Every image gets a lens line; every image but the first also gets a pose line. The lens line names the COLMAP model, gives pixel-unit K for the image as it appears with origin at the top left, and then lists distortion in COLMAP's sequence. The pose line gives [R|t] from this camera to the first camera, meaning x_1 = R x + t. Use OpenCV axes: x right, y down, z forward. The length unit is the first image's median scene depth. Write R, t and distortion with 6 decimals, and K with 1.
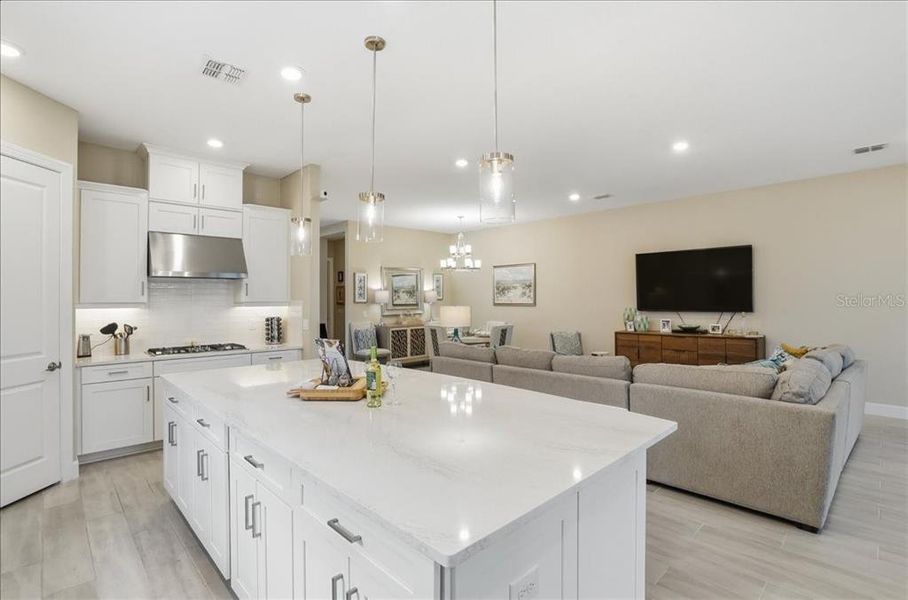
lens RADIAL K [[436.2, 0, 452.7], [0, 436.2, 291.9], [0, 0, 1]] dist [-0.060918, 0.023270]
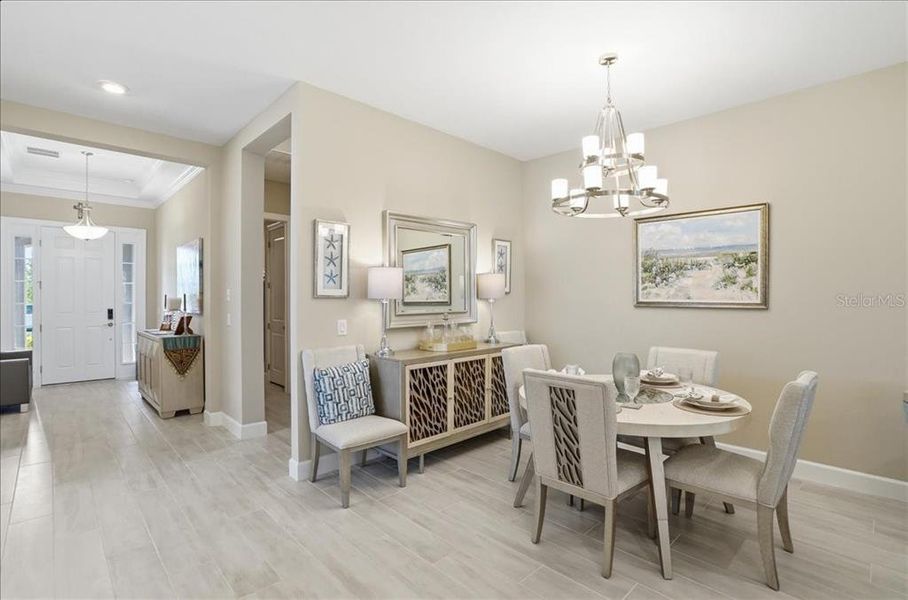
lens RADIAL K [[430.7, 0, 453.9], [0, 430.7, 297.5], [0, 0, 1]] dist [-0.058876, 0.022074]
pose [[0.999953, 0.009110, 0.003400, -0.133608], [-0.009163, 0.999830, 0.015984, 0.022953], [-0.003253, -0.016015, 0.999866, 0.801349]]
